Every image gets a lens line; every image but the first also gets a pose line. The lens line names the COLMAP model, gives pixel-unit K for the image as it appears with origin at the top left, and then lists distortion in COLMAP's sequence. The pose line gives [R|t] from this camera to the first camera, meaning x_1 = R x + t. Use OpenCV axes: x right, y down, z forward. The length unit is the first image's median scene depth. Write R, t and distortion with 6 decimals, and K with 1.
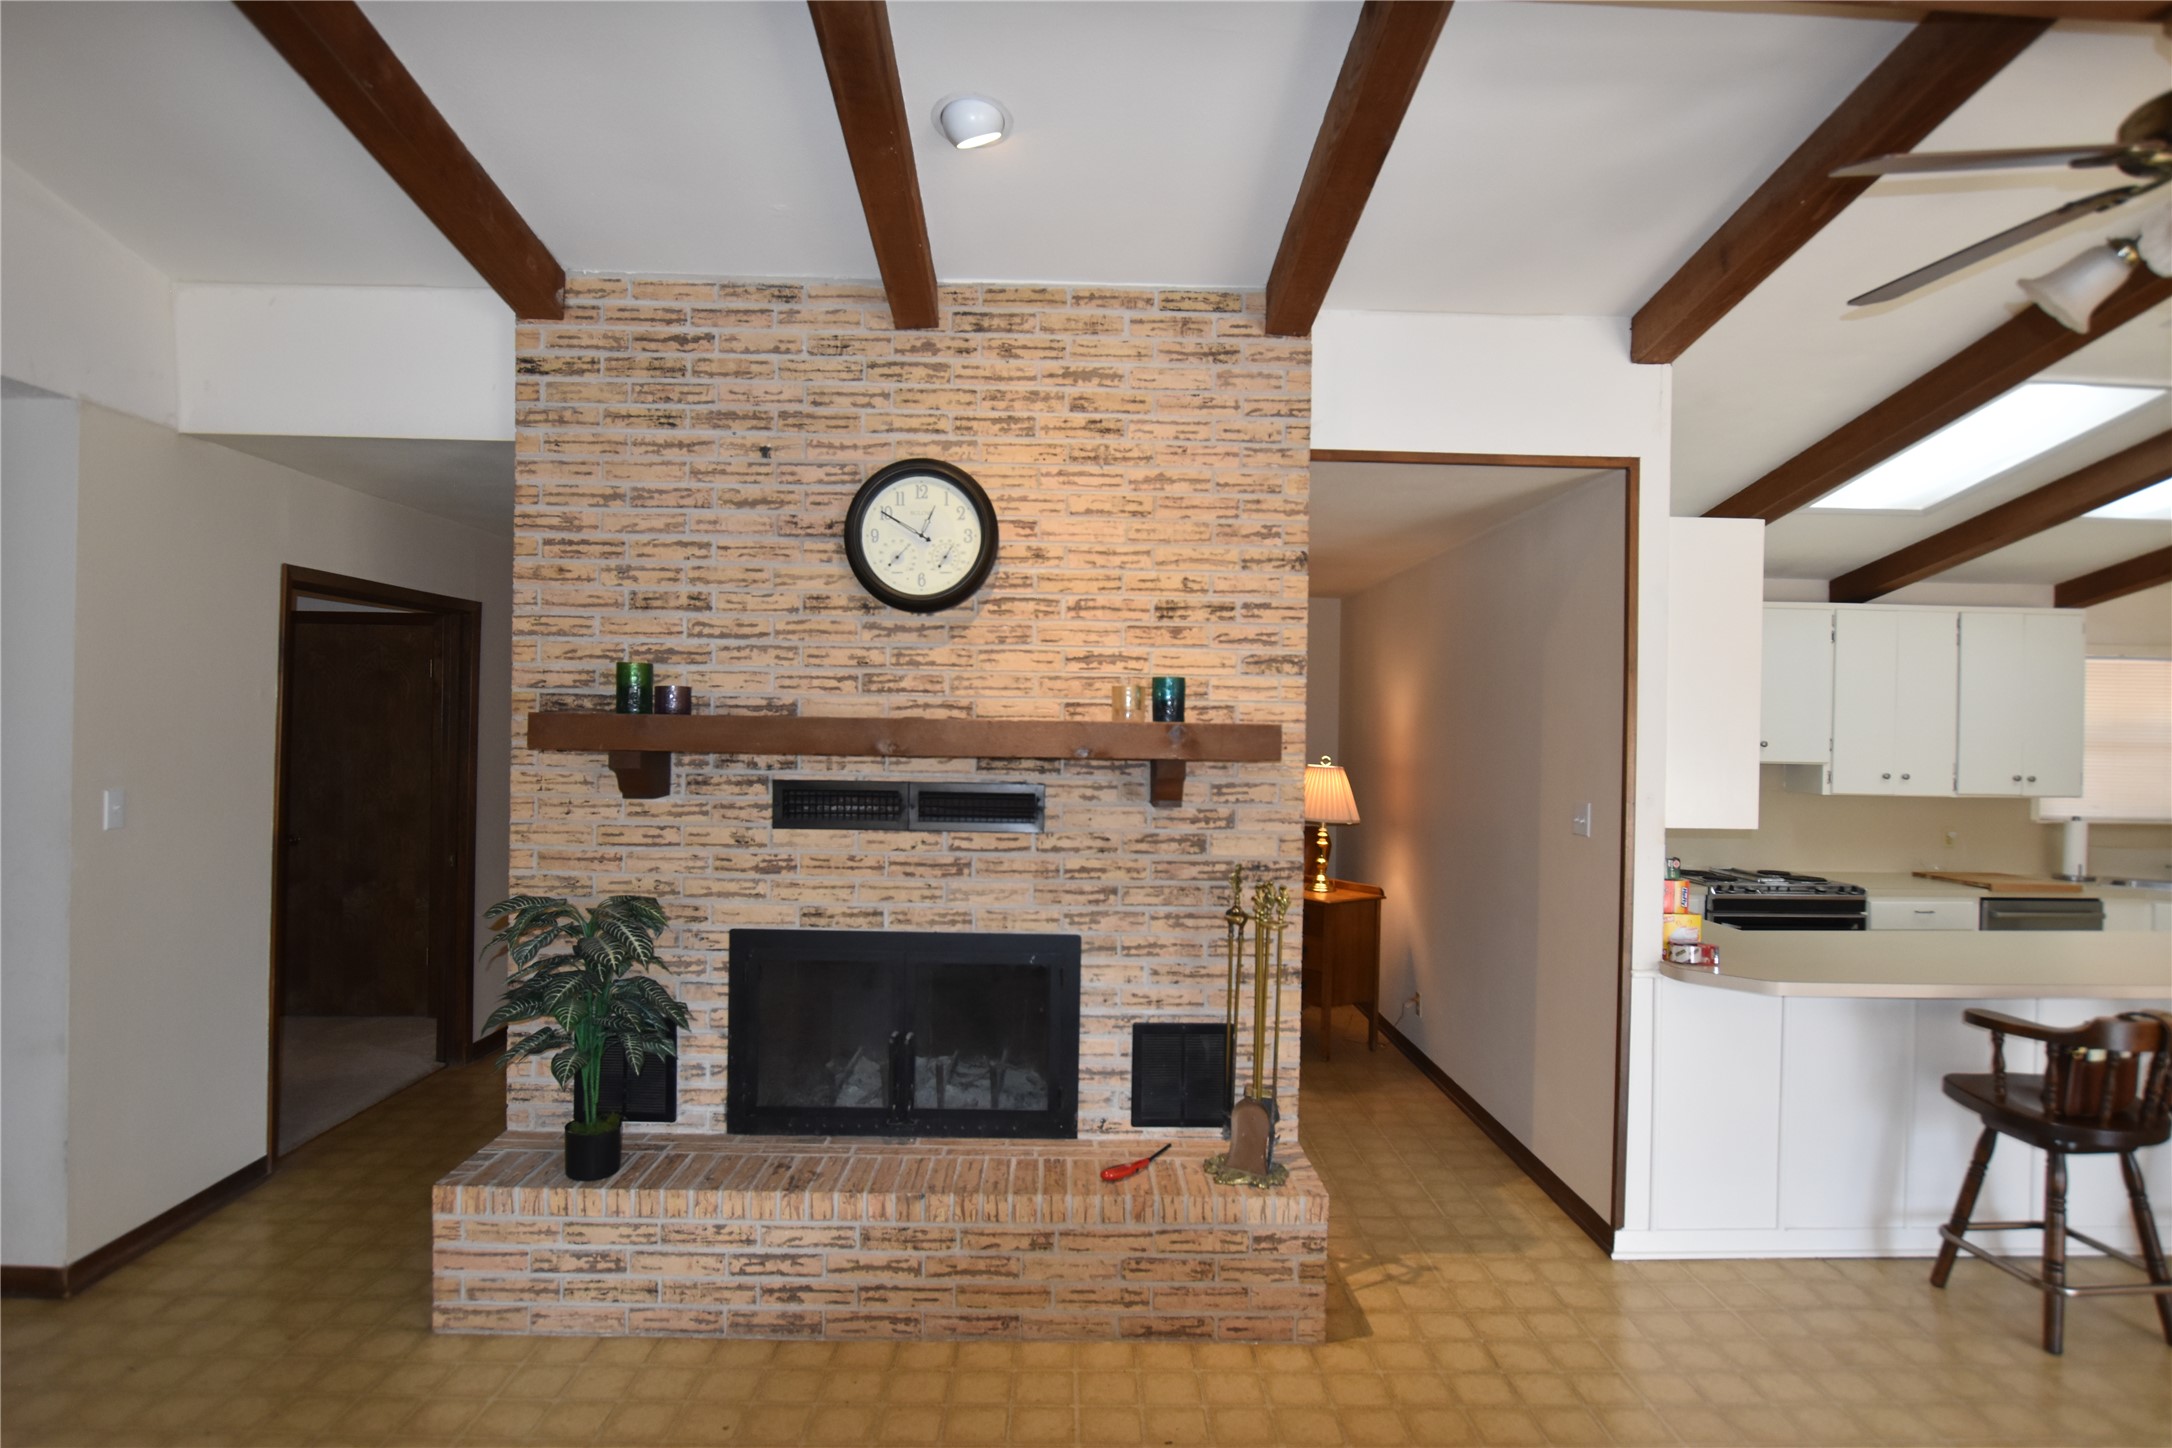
lens RADIAL K [[1163.1, 0, 1086.0], [0, 1163.1, 724.0], [0, 0, 1]] dist [-0.024632, 0.001788]
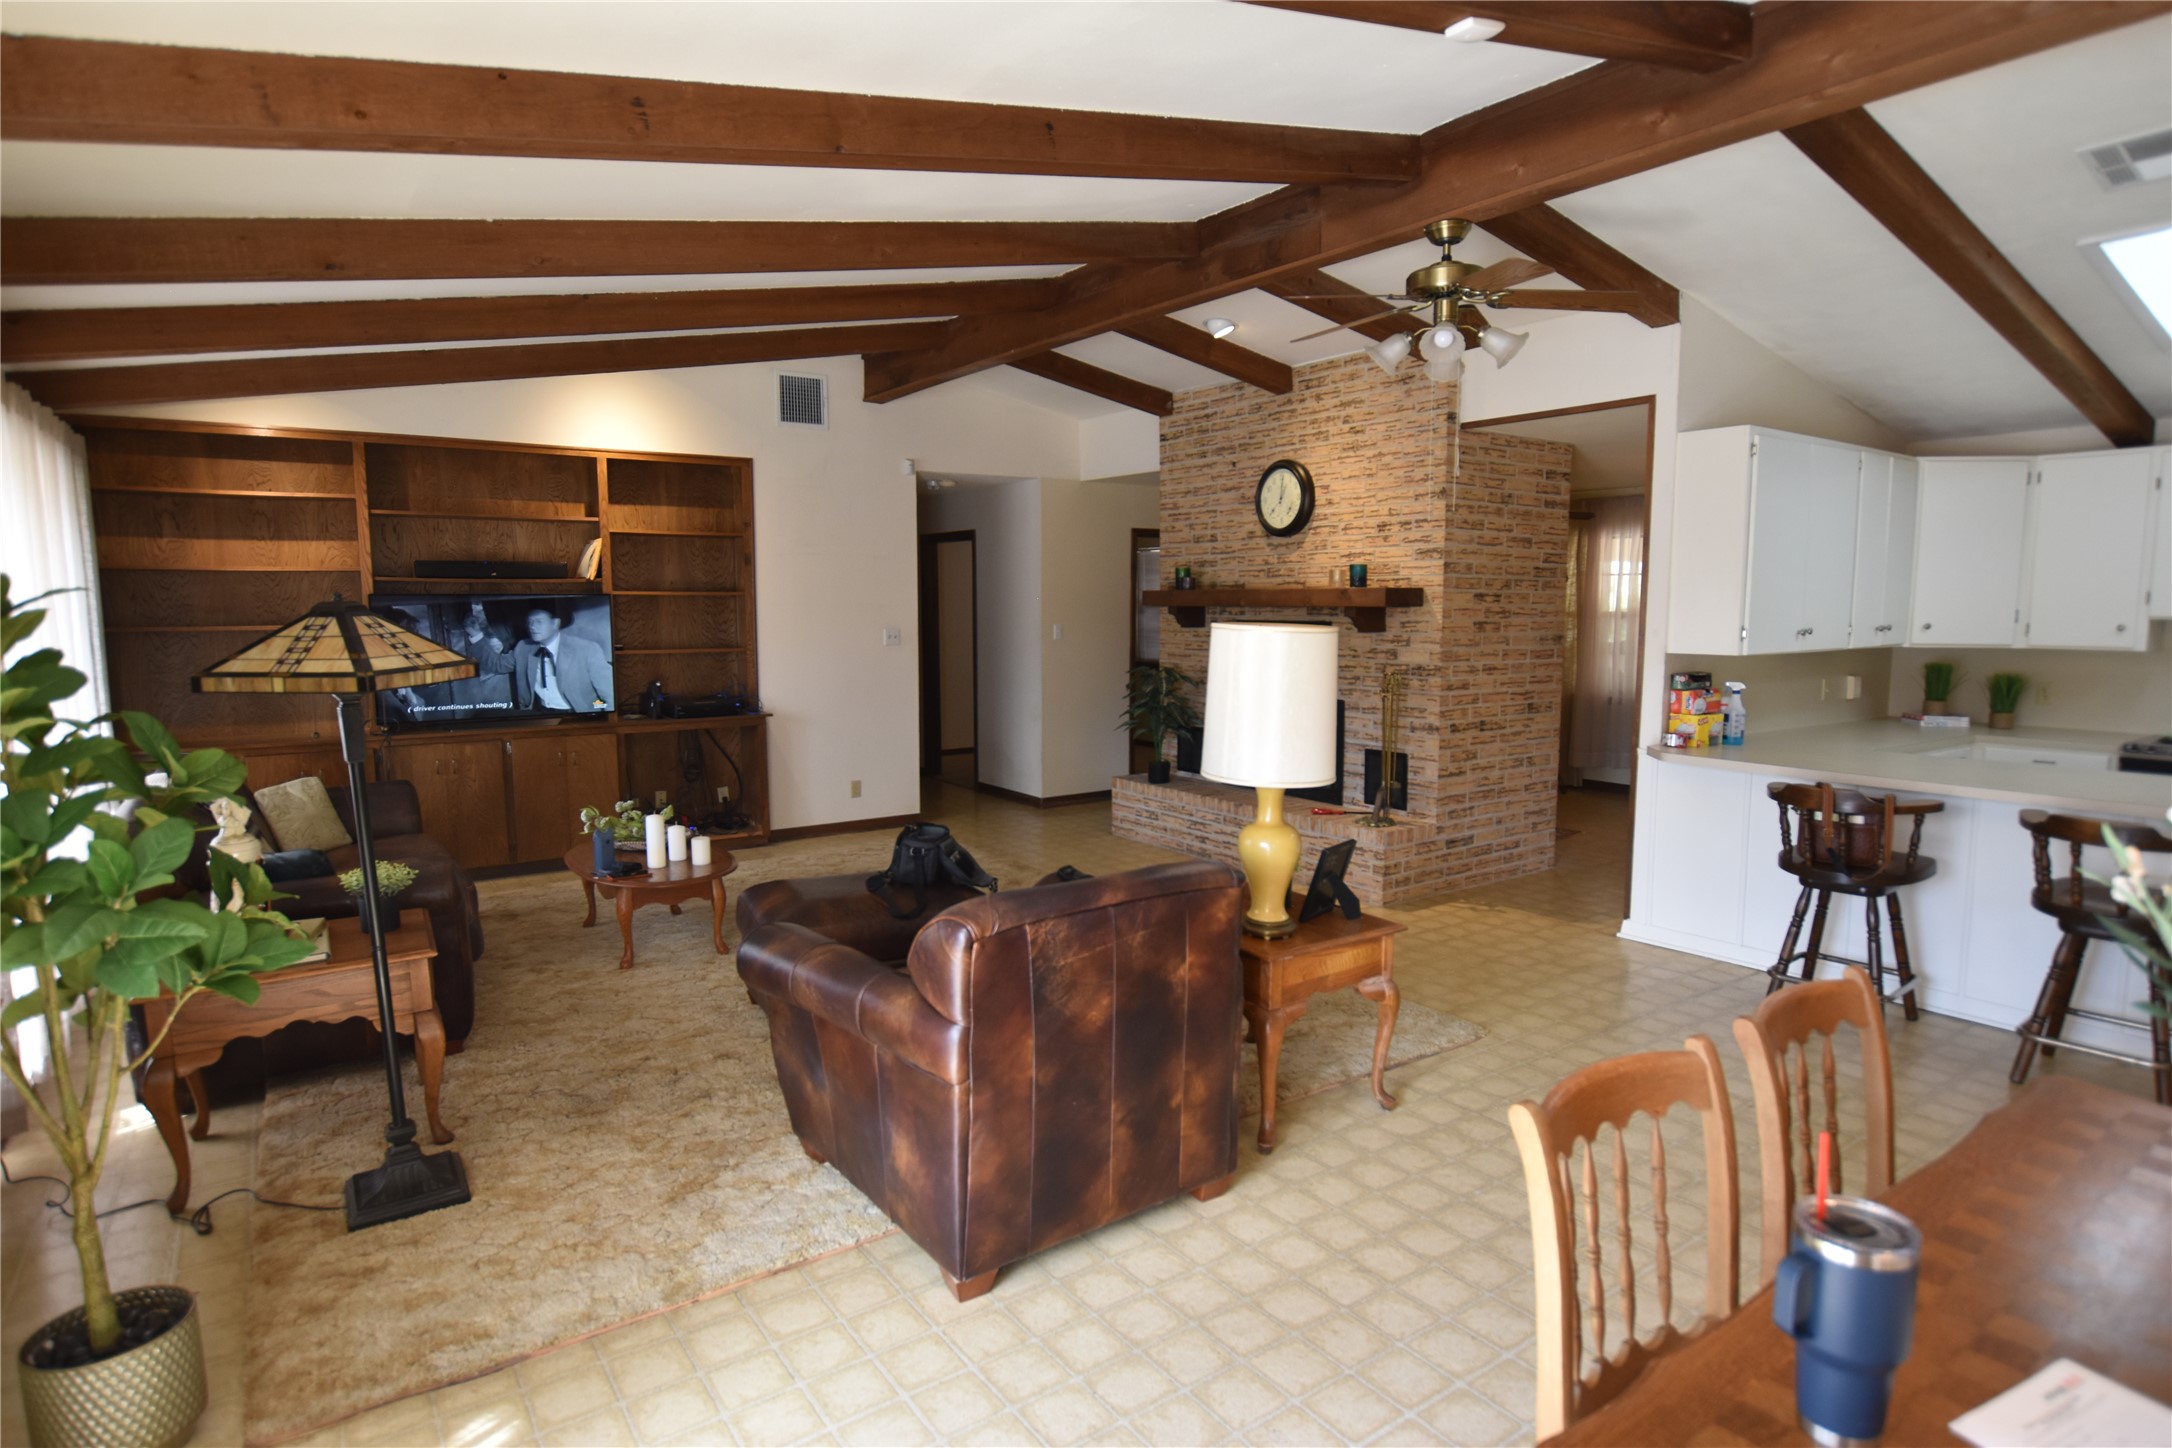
lens RADIAL K [[1172.2, 0, 1091.1], [0, 1172.2, 726.0], [0, 0, 1]] dist [-0.022287, 0.003603]
pose [[0.563495, 0.069640, -0.823179, 1.356370], [0.009581, 0.995823, 0.090804, 0.043478], [0.826064, -0.059055, 0.560474, -0.435376]]
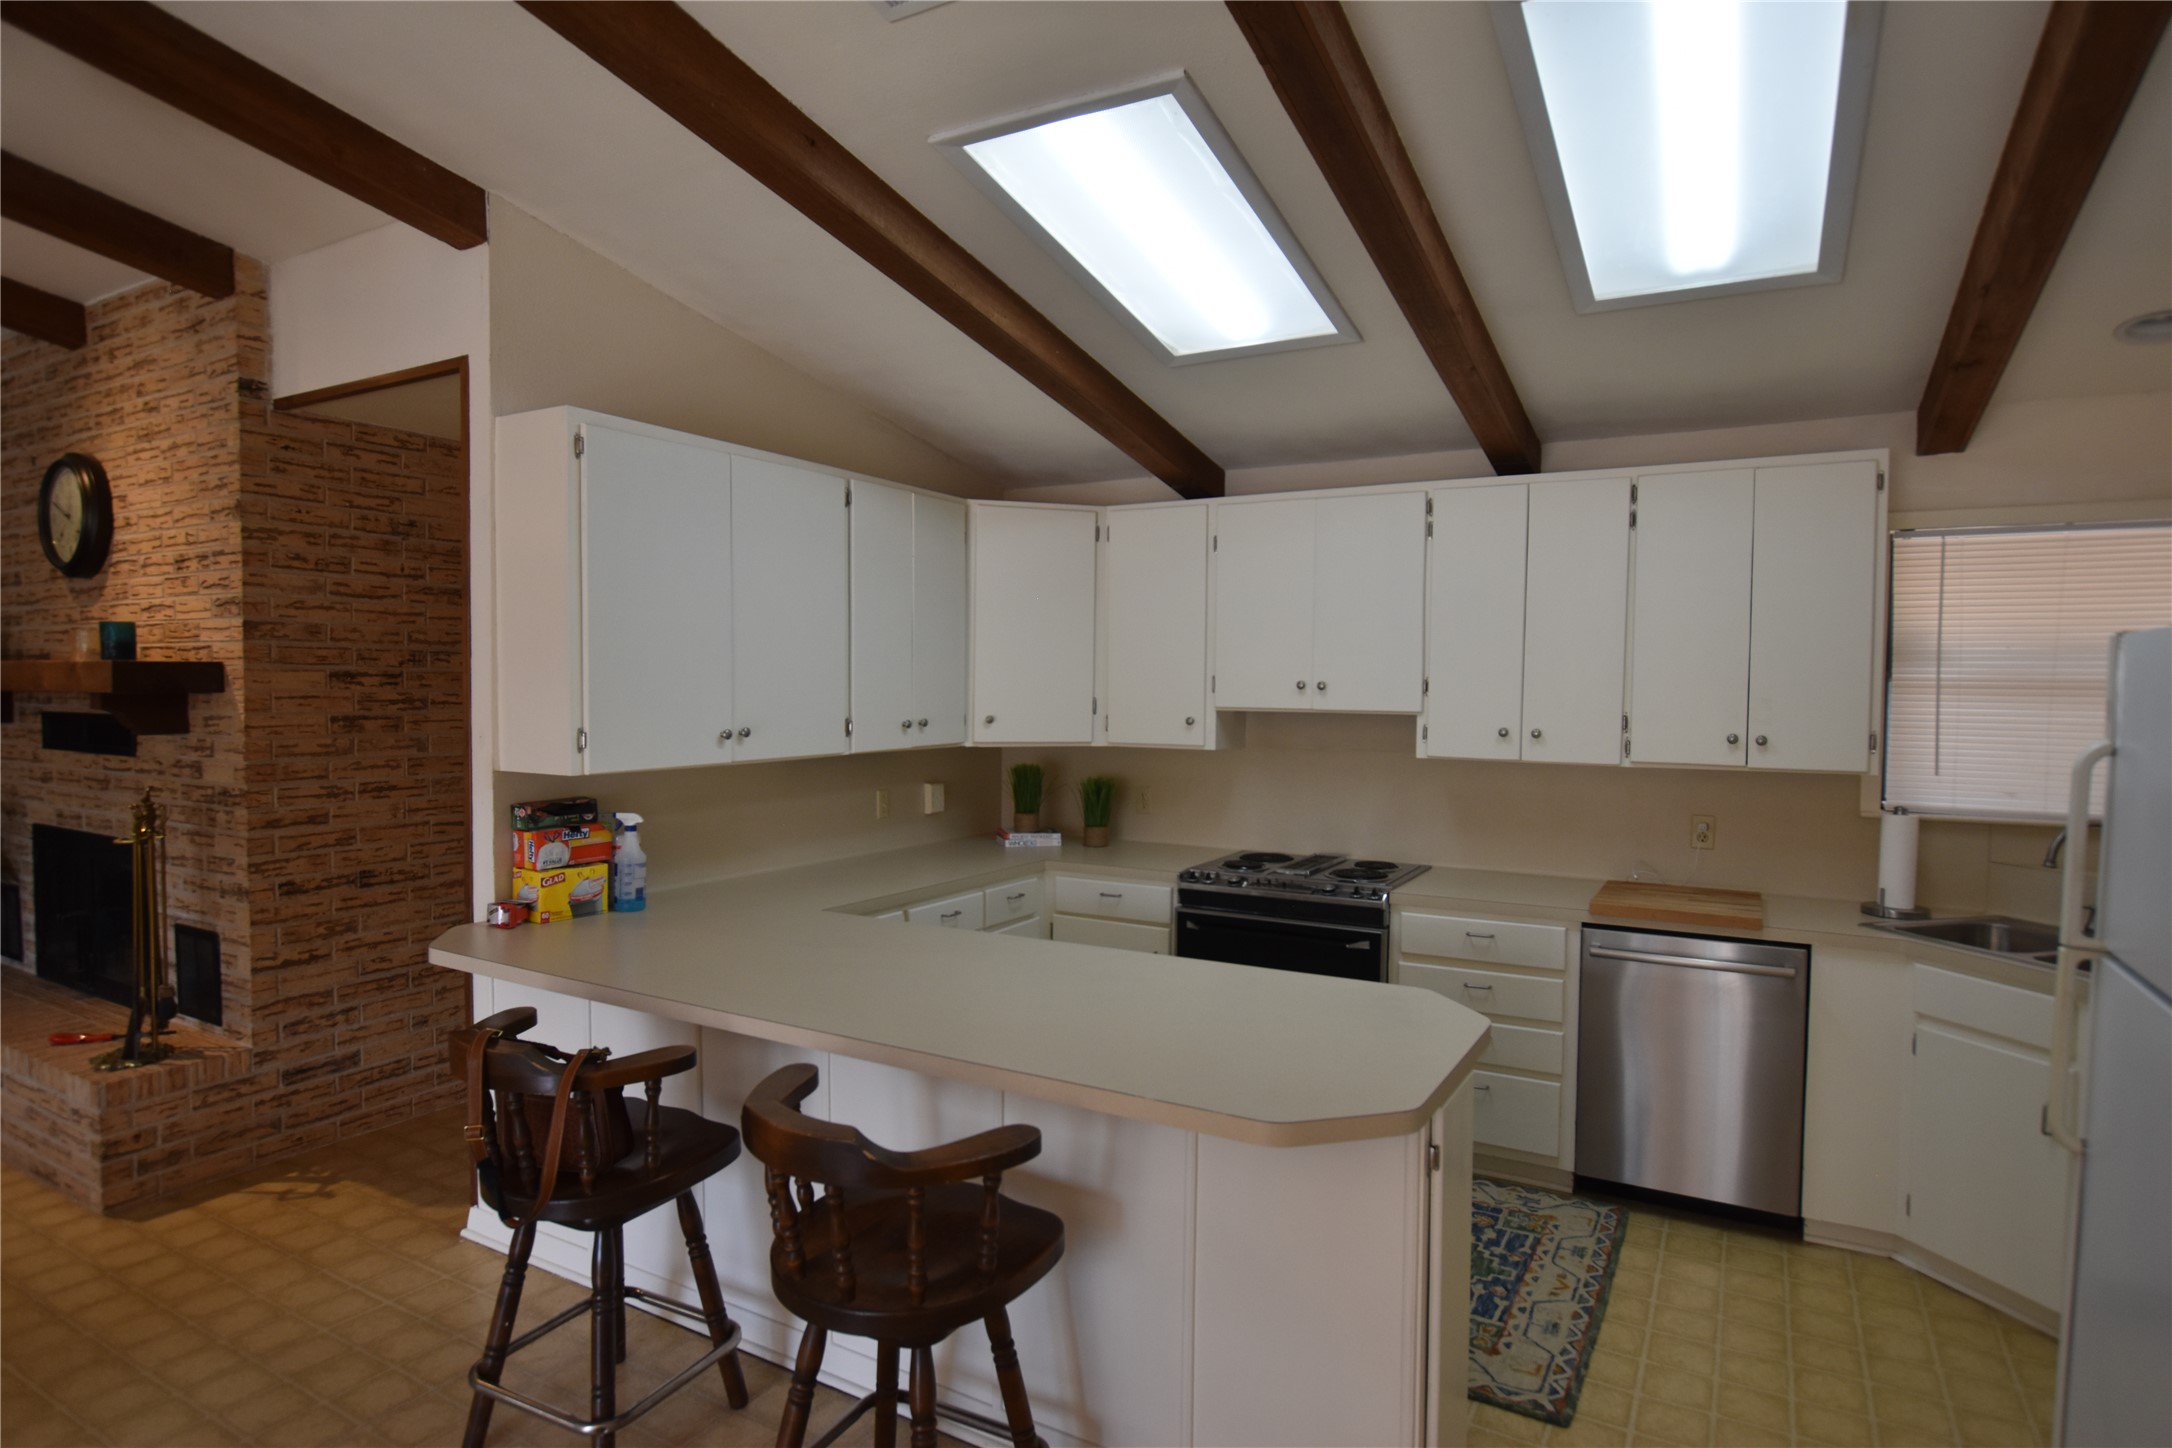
lens RADIAL K [[1172.2, 0, 1091.1], [0, 1172.2, 726.0], [0, 0, 1]] dist [-0.022287, 0.003603]
pose [[0.858570, 0.009125, -0.512616, 1.408847], [0.006185, 0.999585, 0.028153, 0.034747], [0.512660, -0.027341, 0.858156, 0.485092]]
